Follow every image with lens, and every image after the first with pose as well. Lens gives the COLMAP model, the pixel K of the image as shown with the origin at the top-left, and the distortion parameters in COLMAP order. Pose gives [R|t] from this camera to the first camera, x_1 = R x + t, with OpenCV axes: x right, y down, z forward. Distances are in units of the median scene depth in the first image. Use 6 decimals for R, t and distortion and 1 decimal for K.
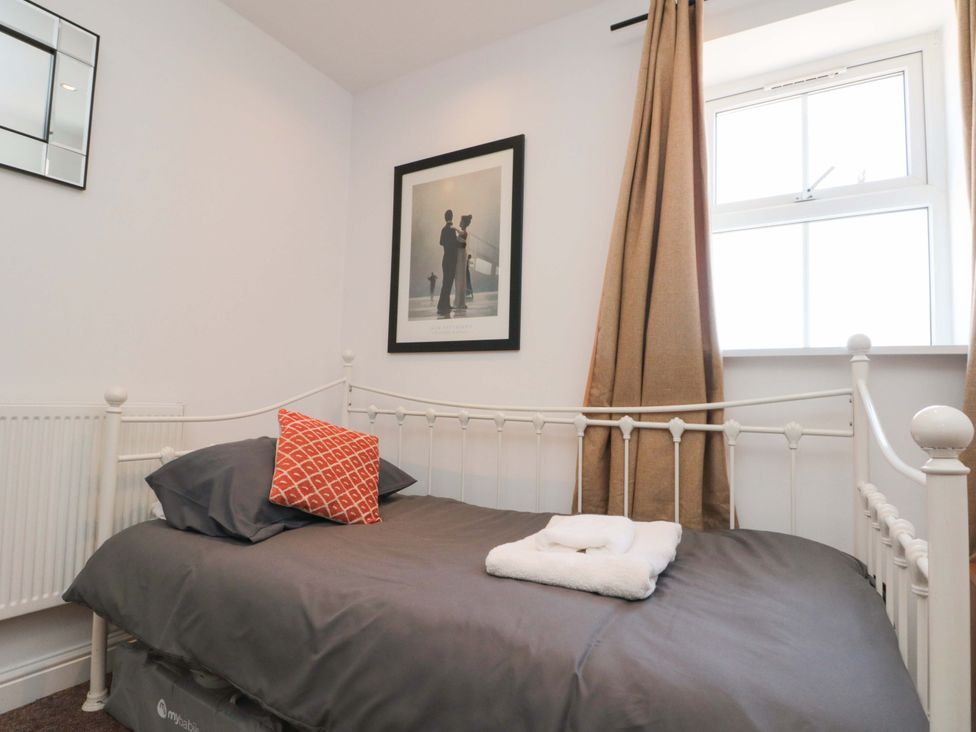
lens RADIAL K [[506.3, 0, 487.6], [0, 506.3, 370.1], [0, 0, 1]] dist [-0.002170, -0.012305]
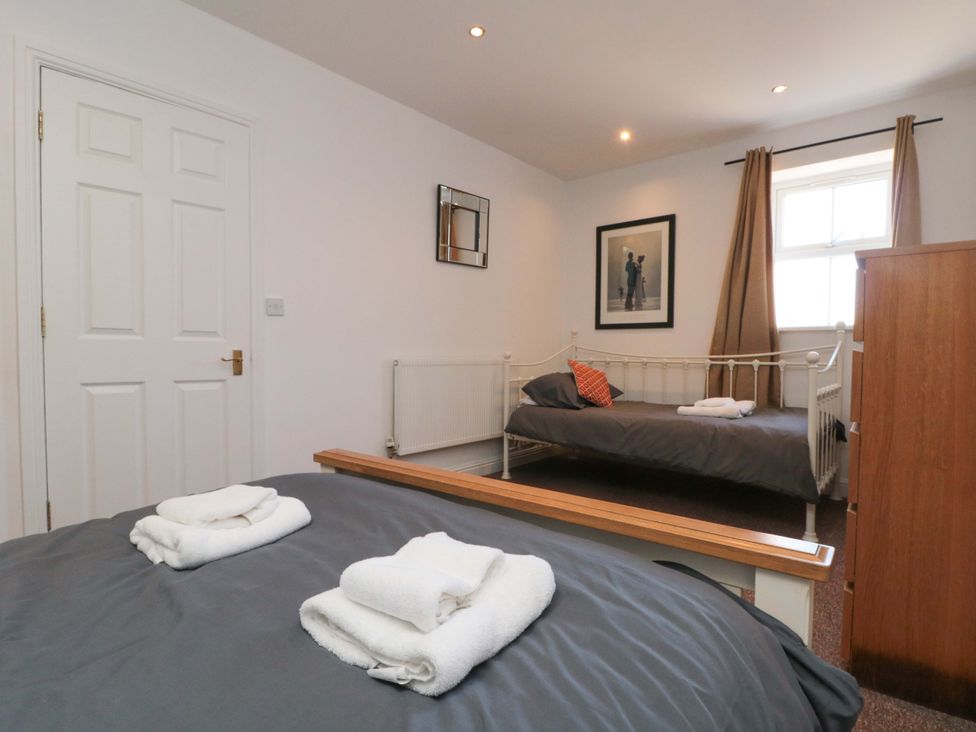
lens RADIAL K [[506.3, 0, 487.6], [0, 506.3, 370.1], [0, 0, 1]] dist [-0.002170, -0.012305]
pose [[0.983335, -0.016652, -0.181039, -0.323338], [0.032696, 0.995758, 0.086004, -0.074995], [0.178839, -0.090490, 0.979708, -1.177577]]
